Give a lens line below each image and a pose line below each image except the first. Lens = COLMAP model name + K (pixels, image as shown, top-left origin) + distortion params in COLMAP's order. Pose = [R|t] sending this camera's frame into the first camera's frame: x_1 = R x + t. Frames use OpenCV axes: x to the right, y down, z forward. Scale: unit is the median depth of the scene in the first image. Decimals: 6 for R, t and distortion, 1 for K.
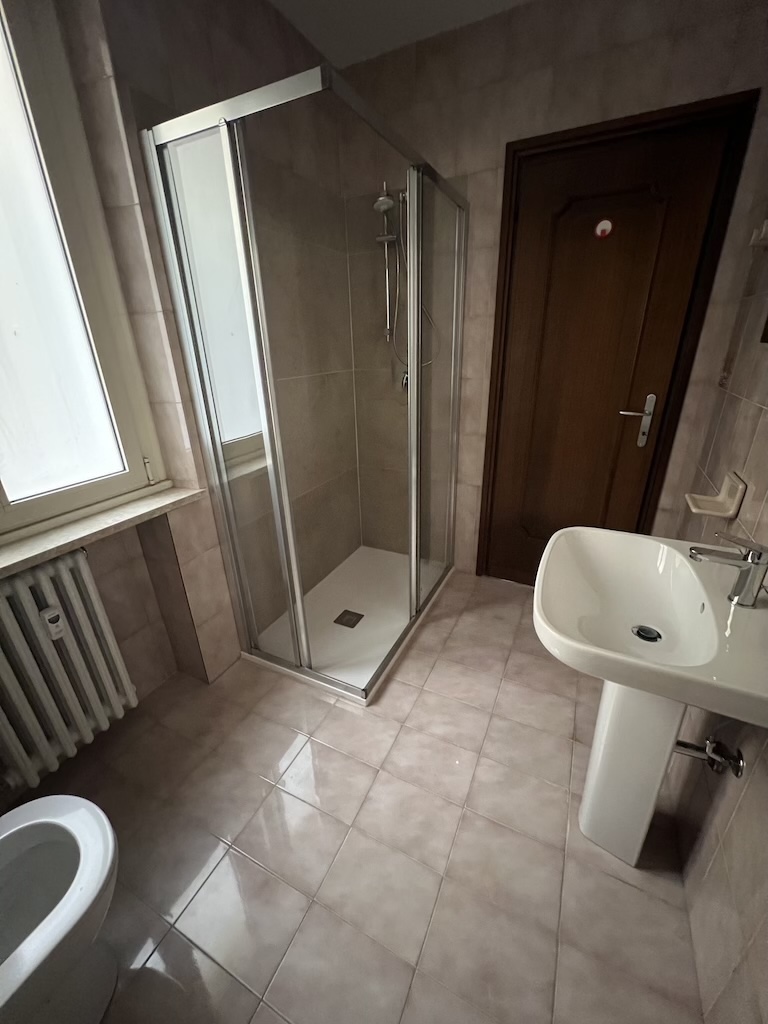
lens RADIAL K [[409.8, 0, 384.0], [0, 409.8, 513.8], [0, 0, 1]] dist [-0.010224, 0.000437]
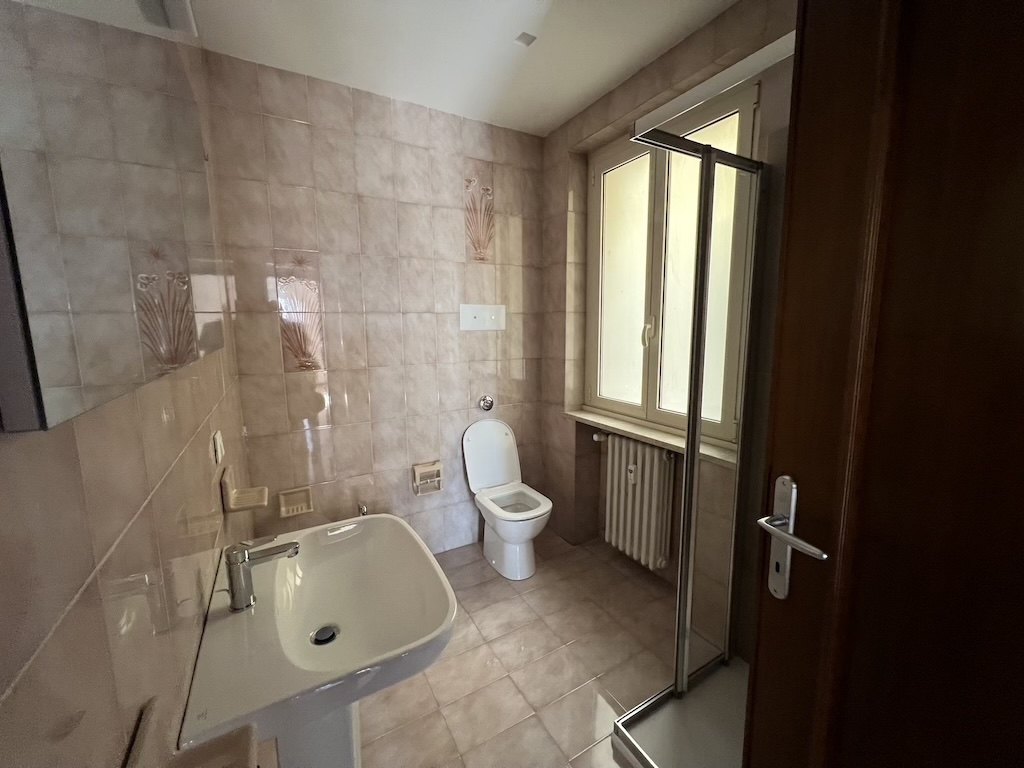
lens RADIAL K [[409.8, 0, 512.8], [0, 409.8, 380.2], [0, 0, 1]] dist [-0.010224, 0.000437]
pose [[-0.554568, 0.151624, -0.818208, 0.612265], [-0.298238, 0.881725, 0.365535, -0.409723], [0.776858, 0.446734, -0.443756, 0.836800]]
